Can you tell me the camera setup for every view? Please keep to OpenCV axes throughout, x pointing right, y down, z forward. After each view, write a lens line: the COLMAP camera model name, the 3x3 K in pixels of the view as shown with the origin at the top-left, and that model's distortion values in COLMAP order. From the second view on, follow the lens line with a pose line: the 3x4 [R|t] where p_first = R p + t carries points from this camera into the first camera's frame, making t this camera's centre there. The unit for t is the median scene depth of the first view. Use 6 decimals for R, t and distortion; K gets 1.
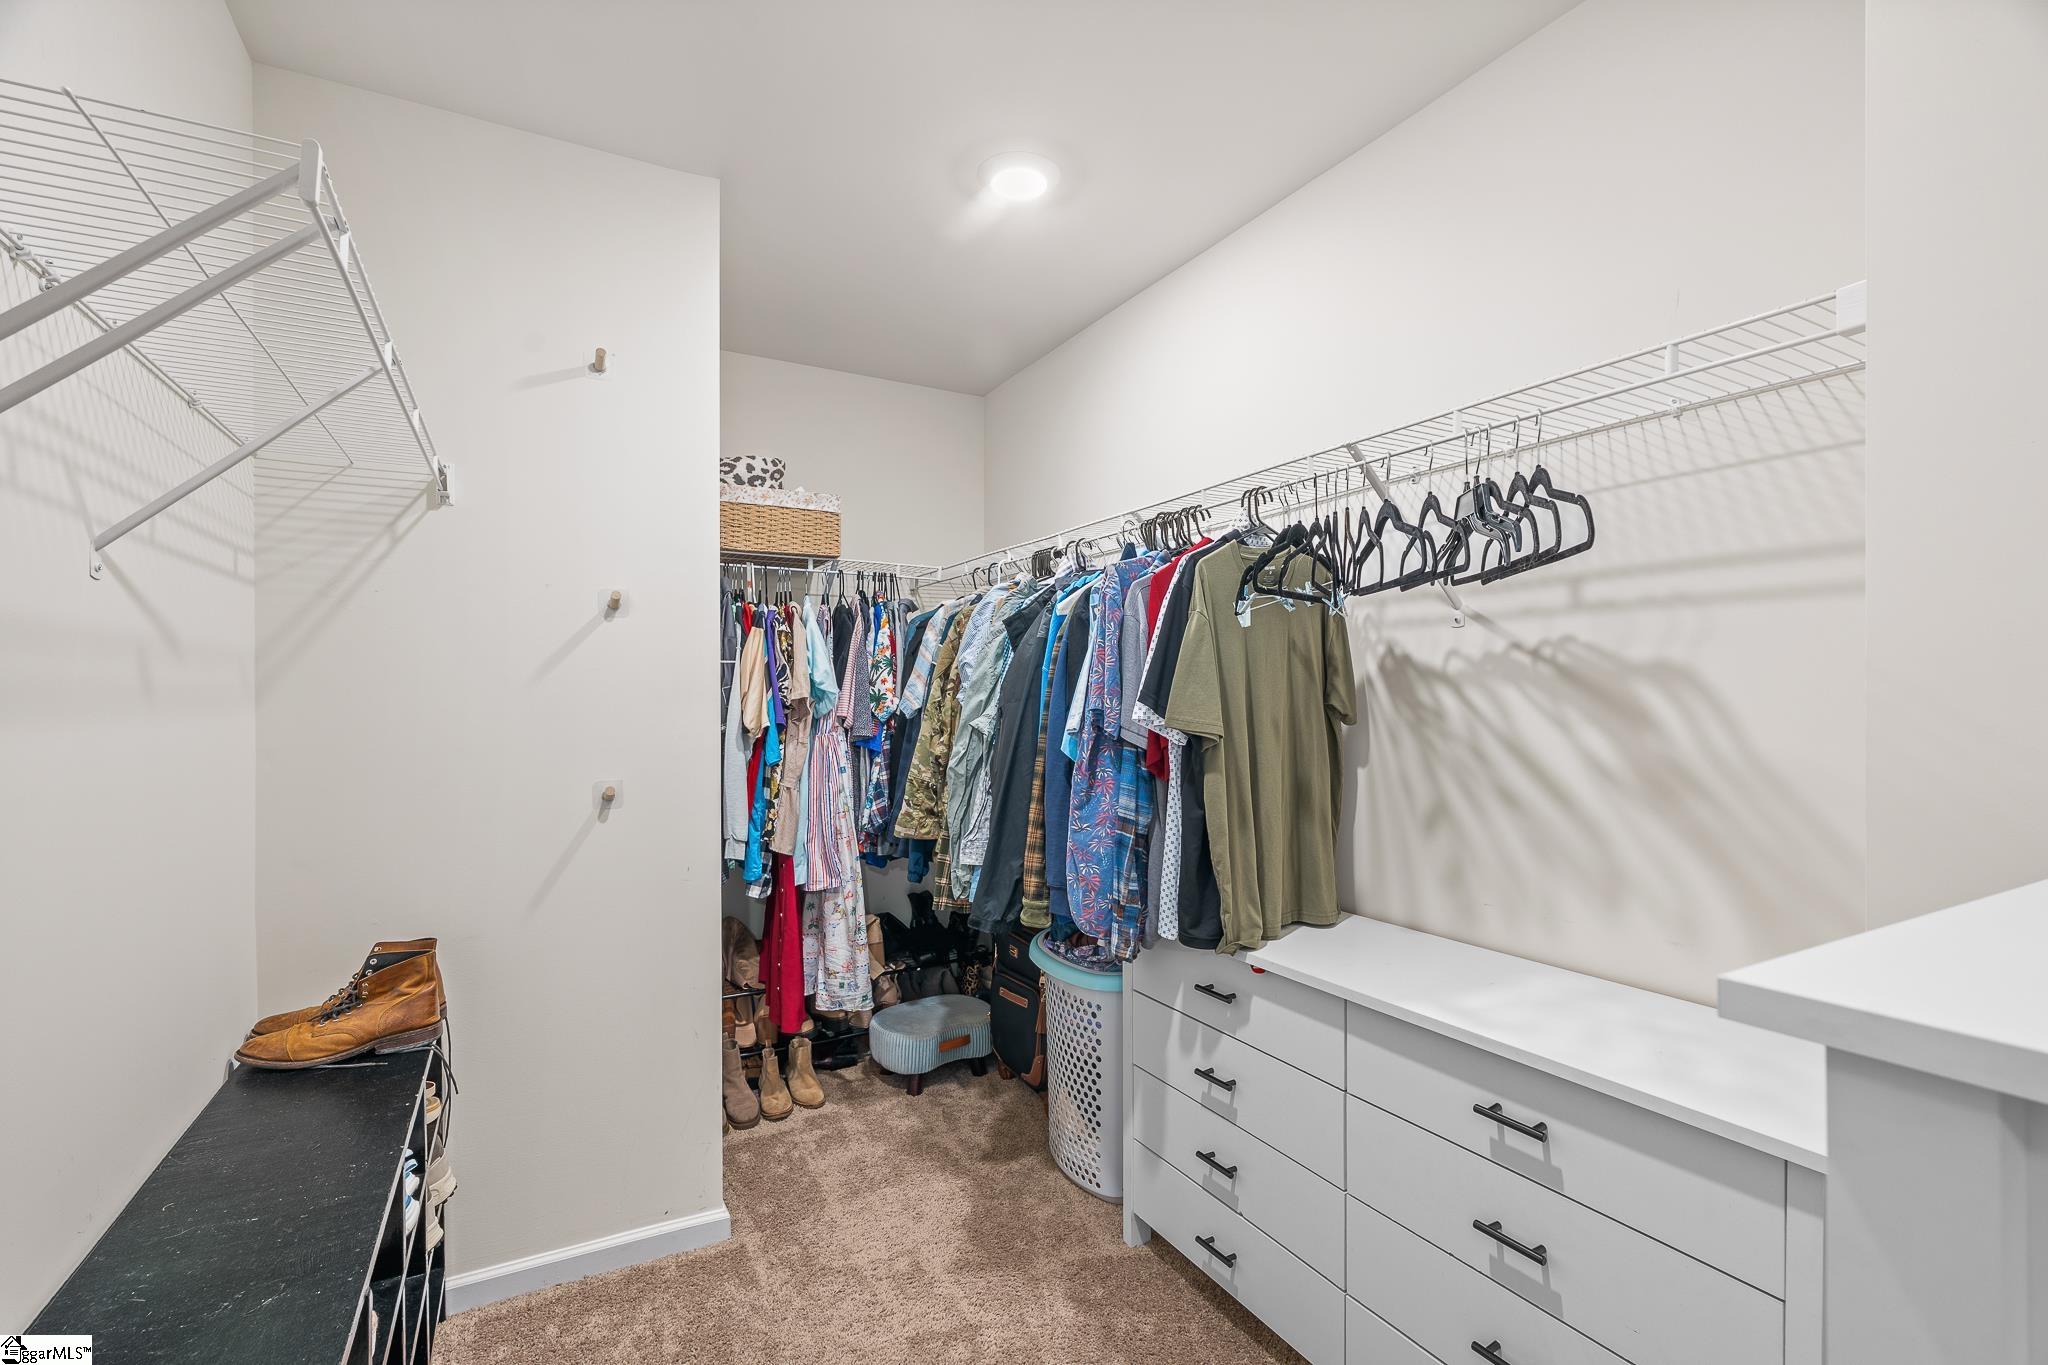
lens RADIAL K [[944.7, 0, 1024.0], [0, 944.7, 682.5], [0, 0, 1]] dist [0.000548, -0.000150]
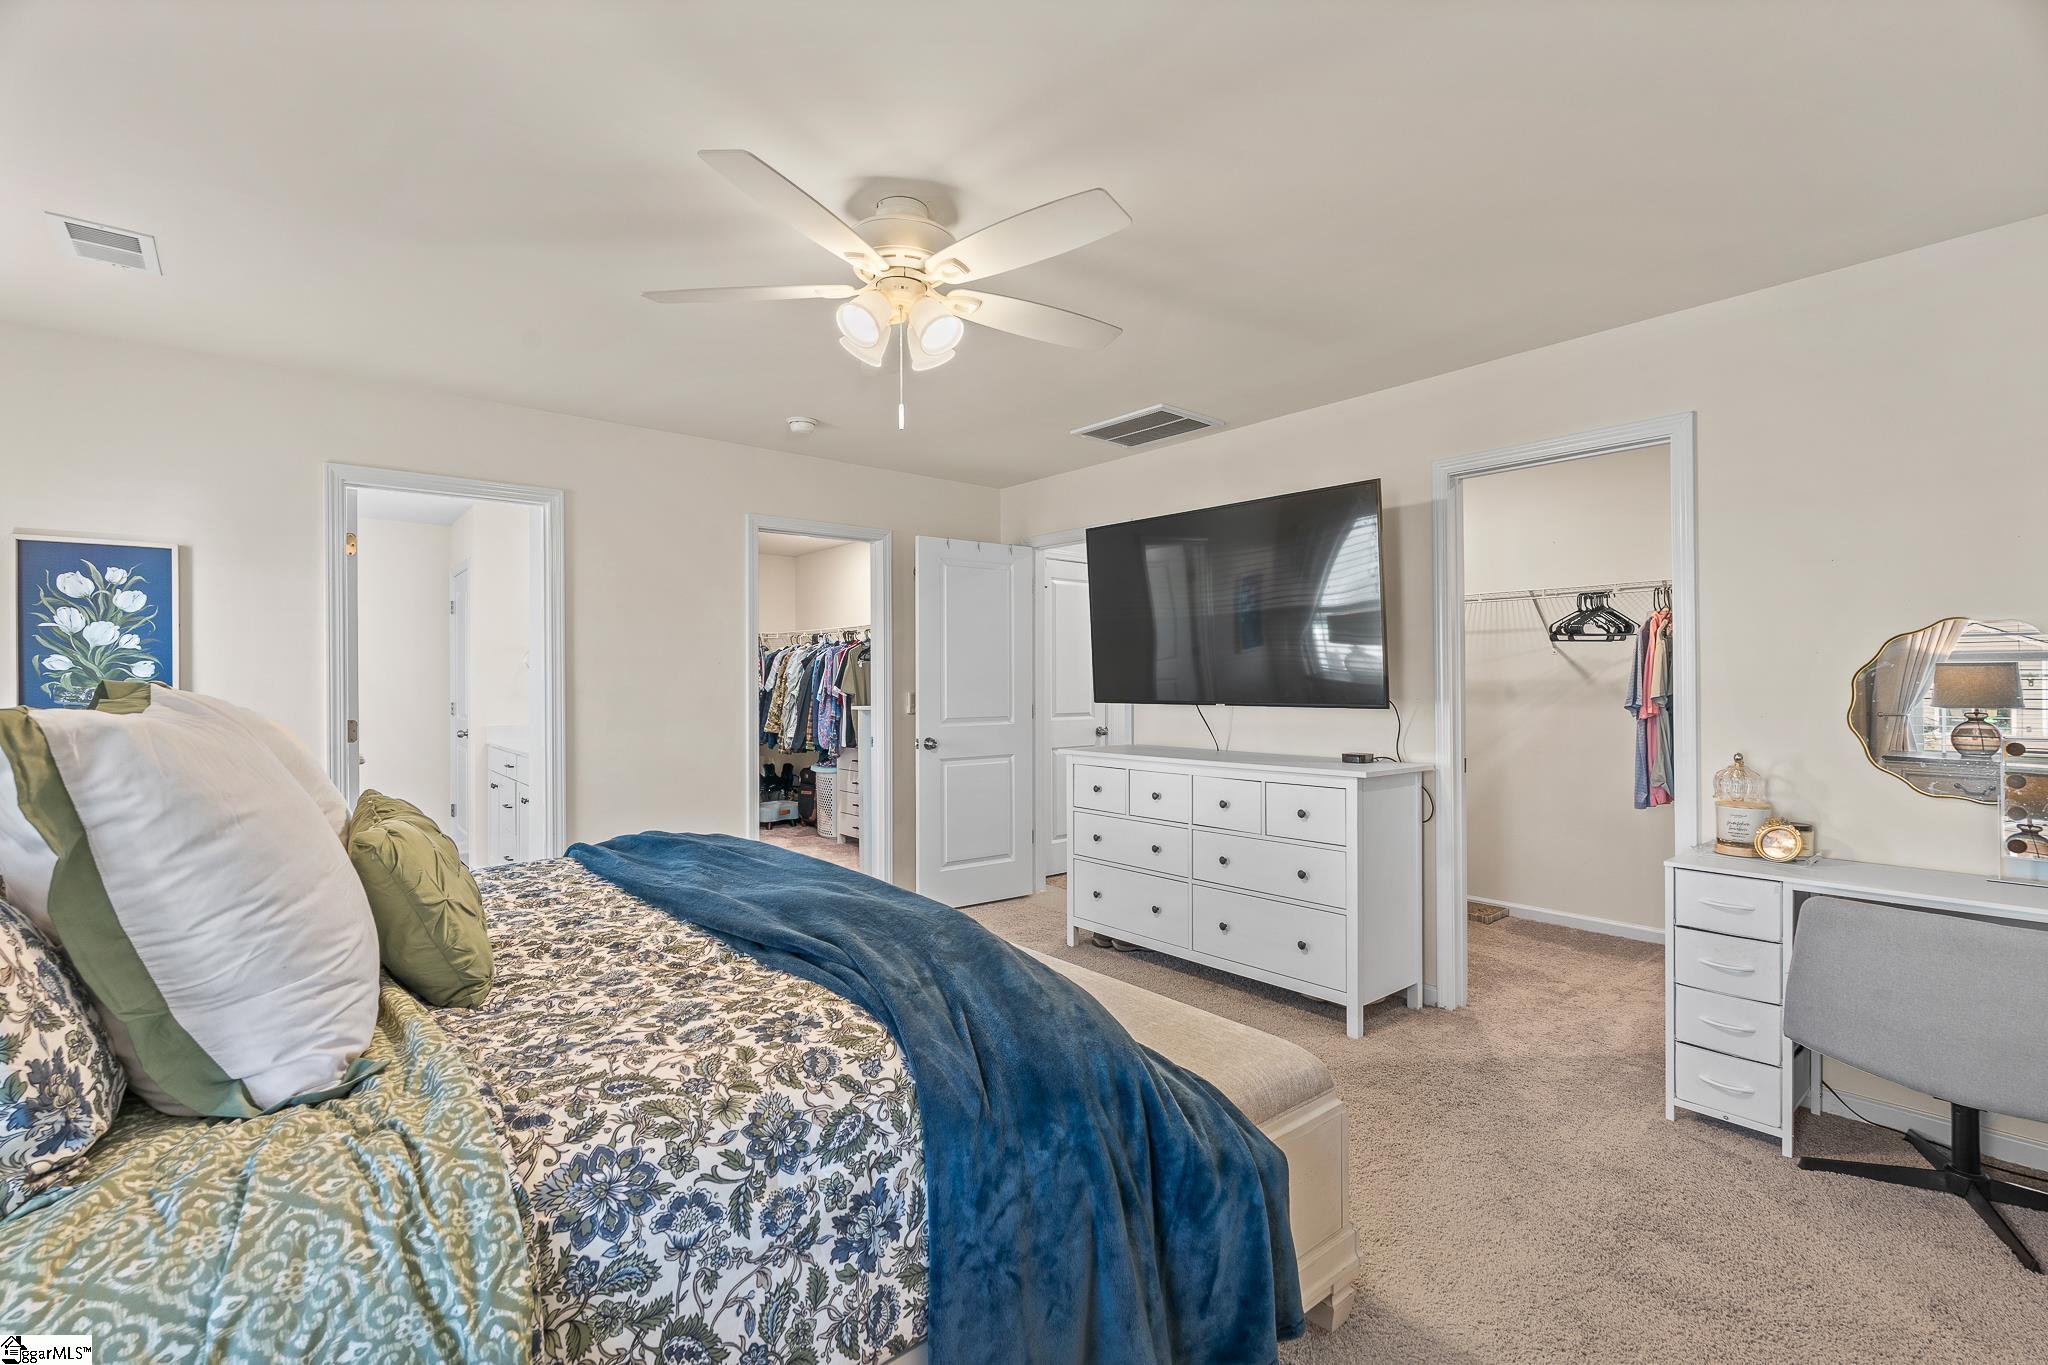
lens RADIAL K [[944.7, 0, 1024.0], [0, 944.7, 682.5], [0, 0, 1]] dist [0.000548, -0.000150]
pose [[0.981598, -0.002414, 0.190944, 0.126605], [-0.000067, 0.999916, 0.012987, -0.038154], [-0.190959, -0.012761, 0.981515, -2.666779]]
